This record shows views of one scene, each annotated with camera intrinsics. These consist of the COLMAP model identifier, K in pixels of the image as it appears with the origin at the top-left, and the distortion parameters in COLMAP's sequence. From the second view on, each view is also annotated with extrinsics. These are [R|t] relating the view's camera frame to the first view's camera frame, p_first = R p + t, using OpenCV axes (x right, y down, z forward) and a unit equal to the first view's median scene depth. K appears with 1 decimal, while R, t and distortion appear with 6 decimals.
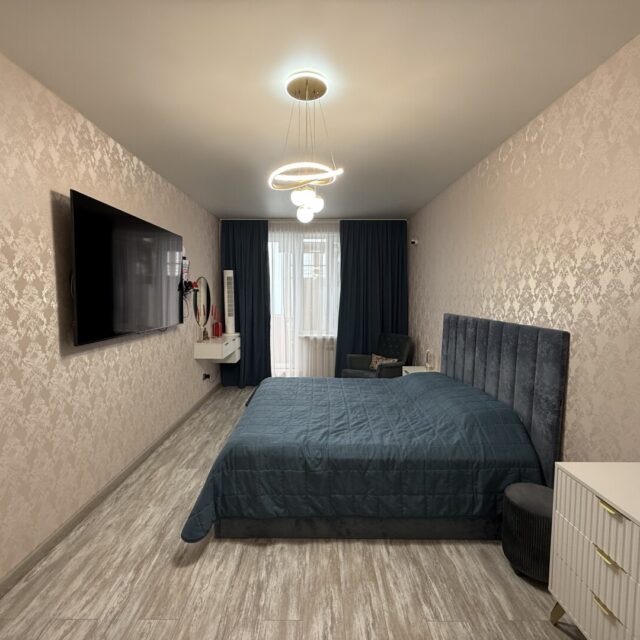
lens RADIAL K [[339.7, 0, 316.0], [0, 339.7, 319.7], [0, 0, 1]] dist [0.001640, -0.000583]
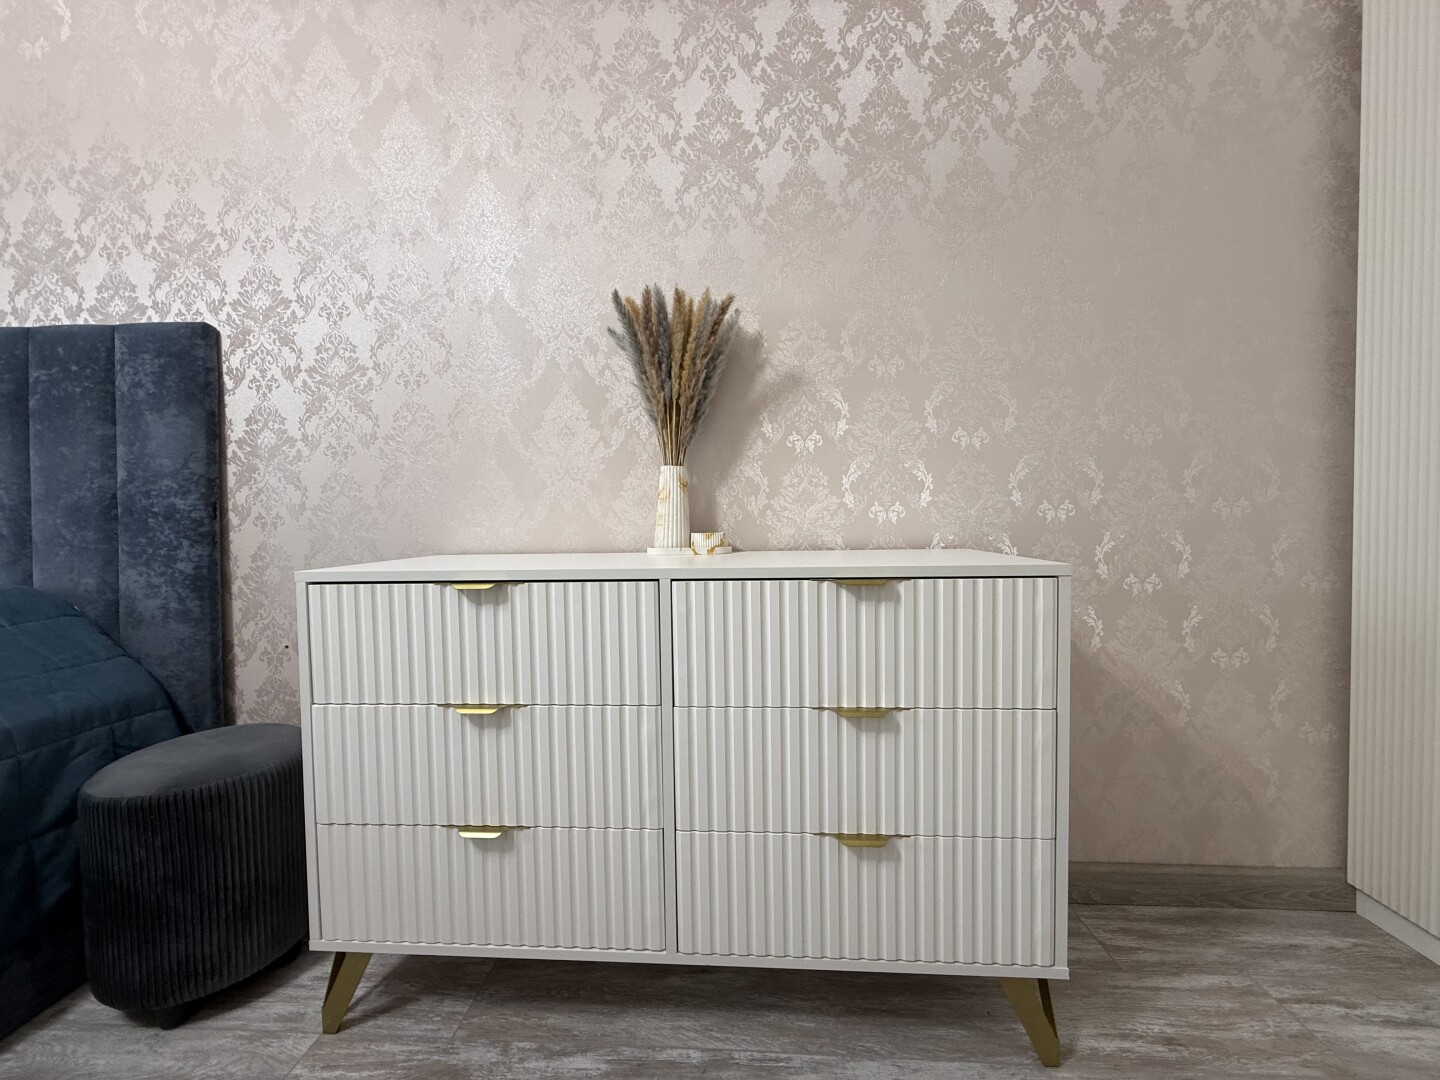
lens RADIAL K [[571.6, 0, 712.4], [0, 571.6, 537.0], [0, 0, 1]] dist [0.000272, 0.000226]
pose [[0.063068, -0.035577, 0.997375, 0.107068], [0.087773, 0.995690, 0.029967, 0.295787], [-0.994142, 0.085652, 0.065919, 0.389926]]
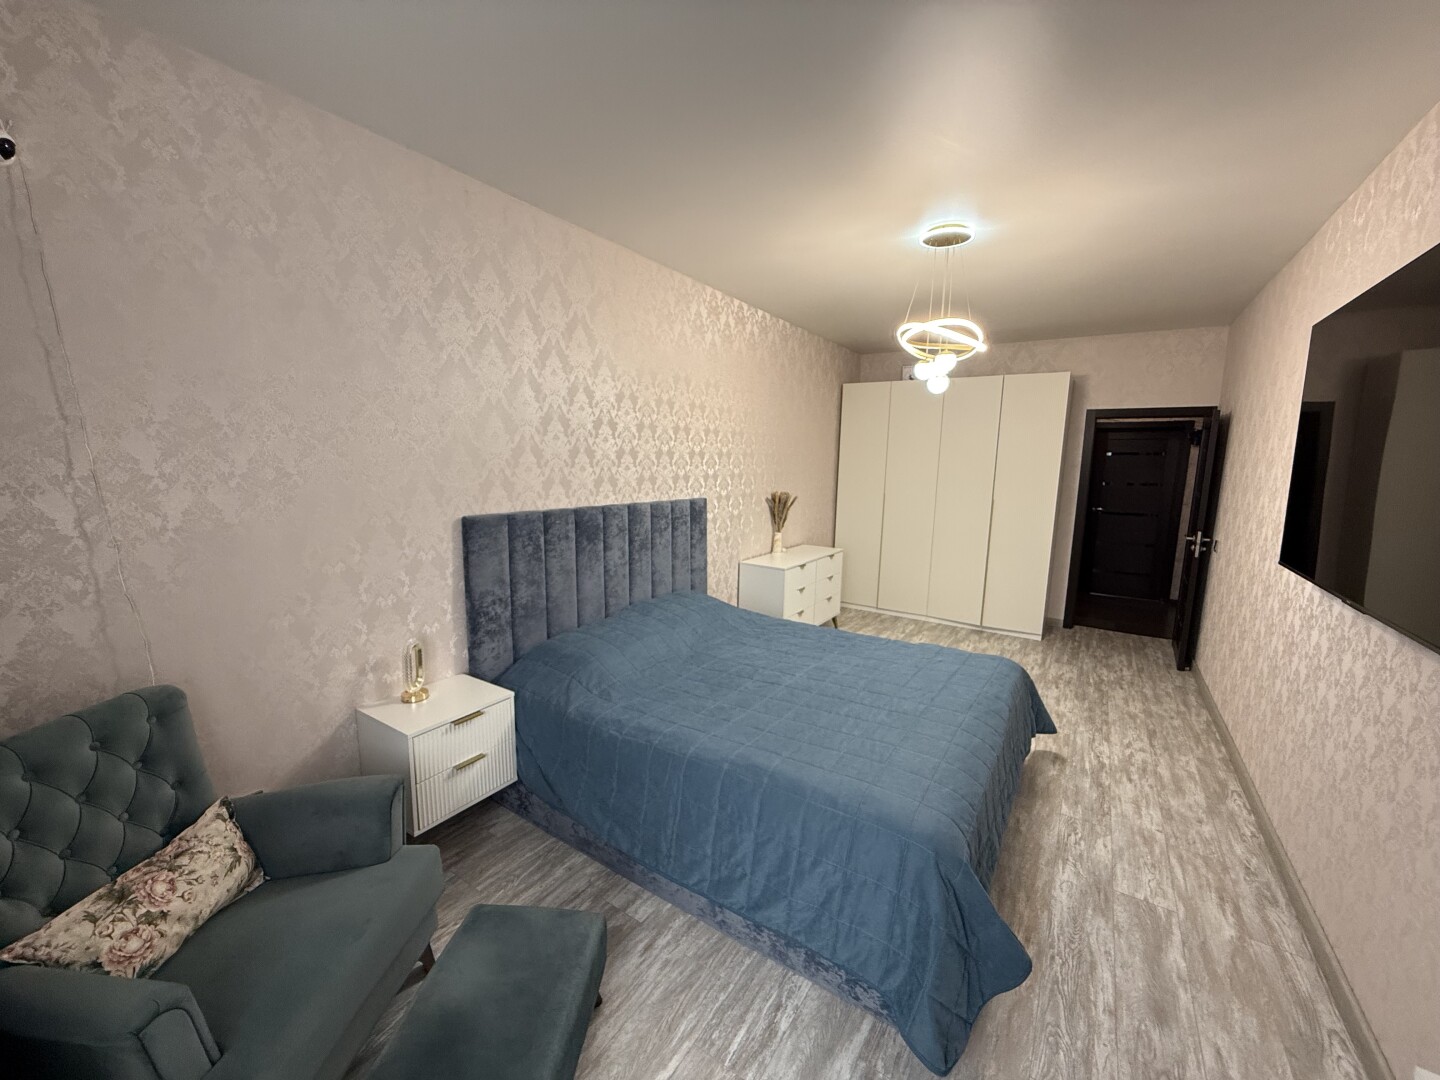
lens RADIAL K [[571.6, 0, 712.0], [0, 571.6, 546.3], [0, 0, 1]] dist [0.000272, 0.000226]
pose [[-0.831163, -0.103914, 0.546233, -0.383221], [0.019976, 0.976167, 0.216099, -0.222947], [-0.555670, 0.190525, -0.809278, 2.536791]]
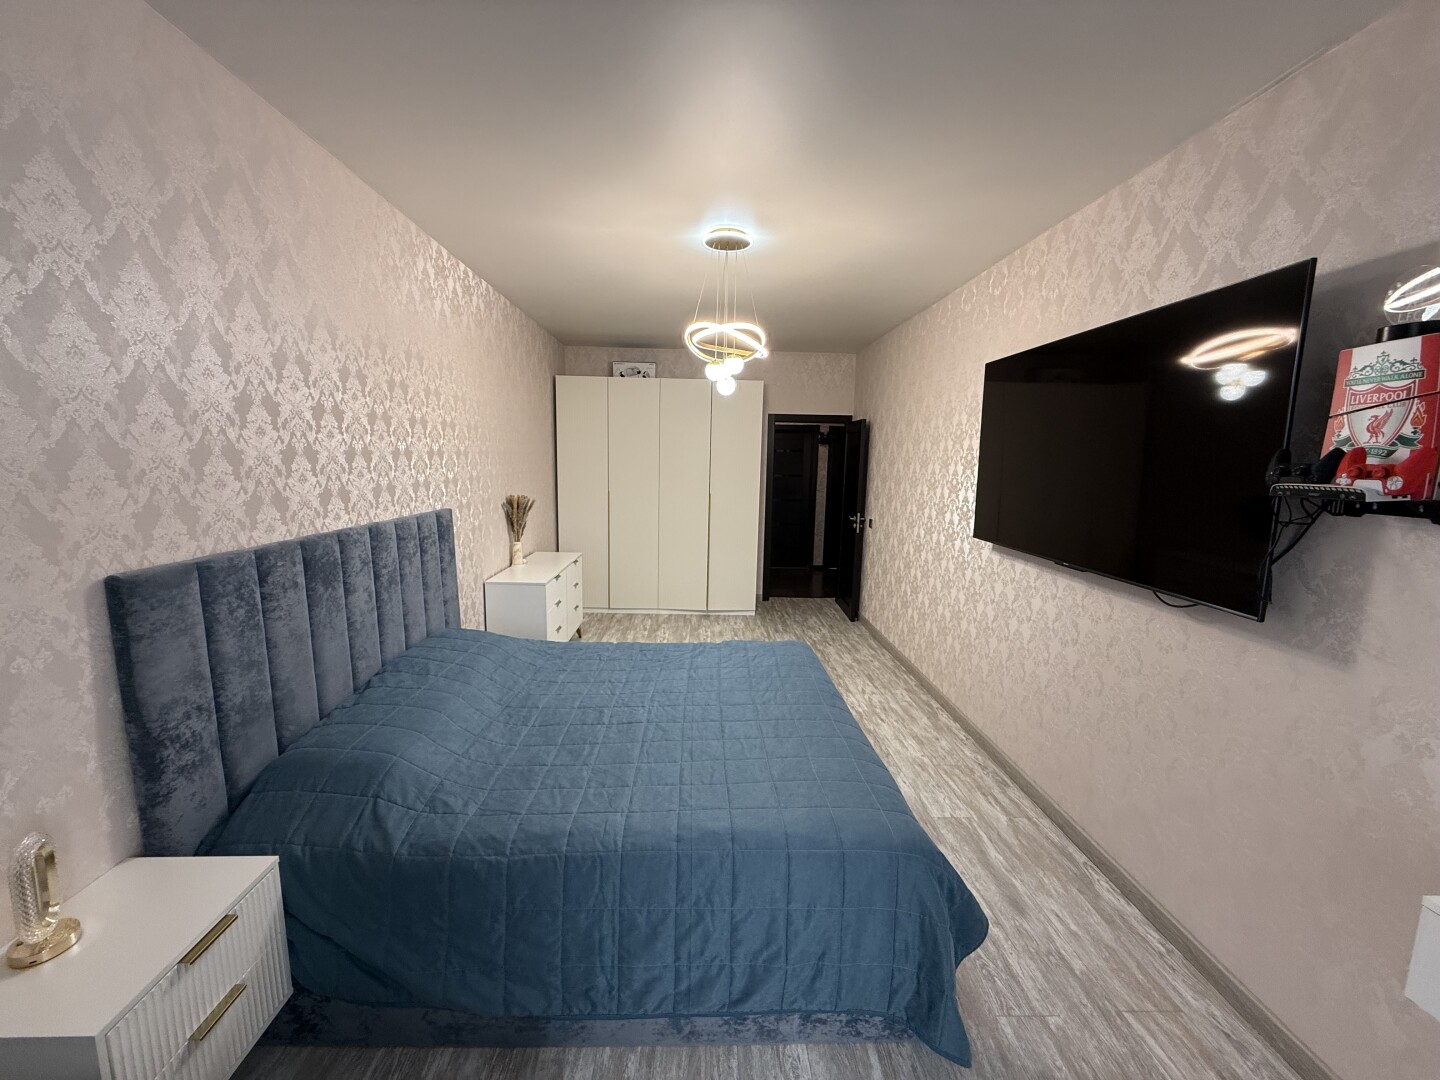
lens RADIAL K [[571.6, 0, 712.4], [0, 571.6, 544.5], [0, 0, 1]] dist [0.000272, 0.000226]
pose [[-0.999416, -0.016471, -0.029927, 0.041748], [-0.022786, 0.974144, 0.224777, -0.232559], [0.025451, 0.225328, -0.973951, 2.488806]]
